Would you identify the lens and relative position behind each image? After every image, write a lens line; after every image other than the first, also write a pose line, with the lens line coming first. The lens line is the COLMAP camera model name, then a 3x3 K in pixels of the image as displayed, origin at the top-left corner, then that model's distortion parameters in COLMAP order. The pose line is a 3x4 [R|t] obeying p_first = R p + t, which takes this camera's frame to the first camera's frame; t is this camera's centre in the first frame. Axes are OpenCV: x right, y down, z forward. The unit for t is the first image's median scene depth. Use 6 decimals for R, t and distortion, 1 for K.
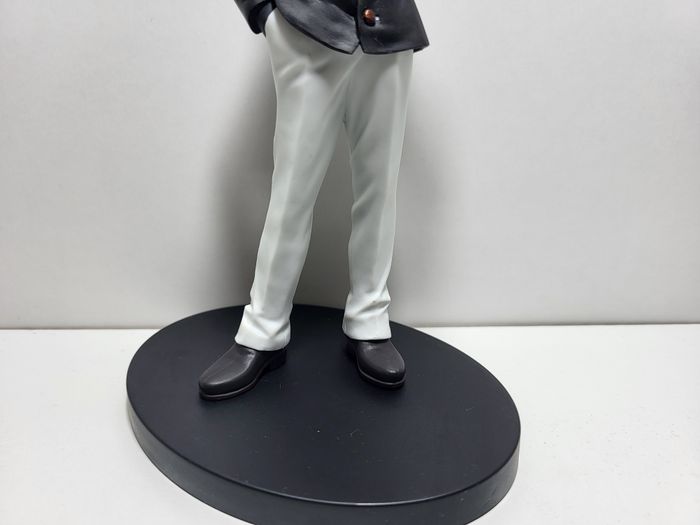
lens RADIAL K [[534.4, 0, 350.0], [0, 534.4, 262.5], [0, 0, 1]] dist [-0.010267, -0.002242]
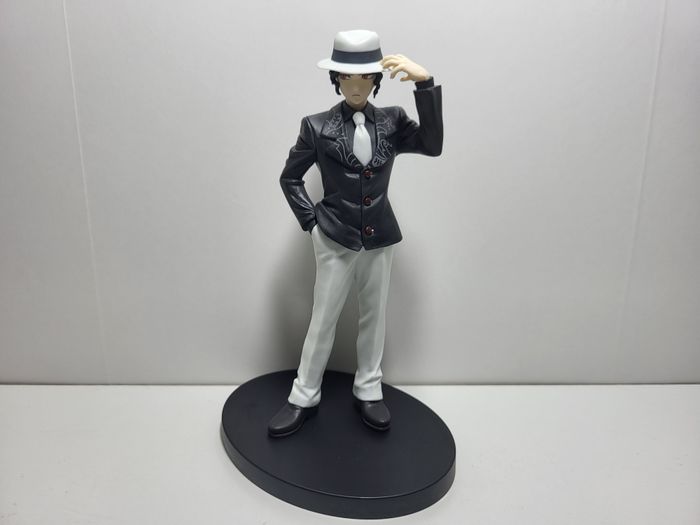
lens RADIAL K [[528.7, 0, 346.9], [0, 528.7, 254.9], [0, 0, 1]] dist [0.003873, 0.000532]
pose [[0.999769, 0.002955, -0.021270, 0.000726], [-0.003950, 0.998894, -0.046861, -0.238201], [0.021108, 0.046934, 0.998675, -0.680918]]
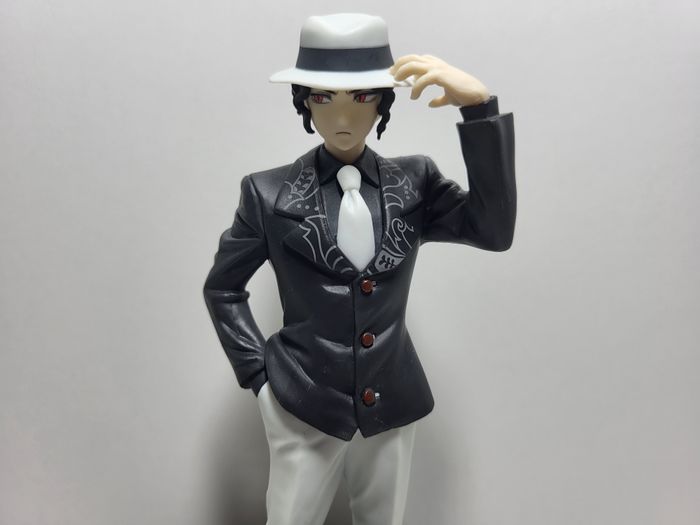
lens RADIAL K [[534.4, 0, 350.0], [0, 534.4, 262.5], [0, 0, 1]] dist [-0.010267, -0.002242]
pose [[0.999658, -0.000633, -0.026130, 0.023152], [-0.002949, 0.990590, -0.136830, -0.464088], [0.025971, 0.136860, 0.990250, 0.036813]]
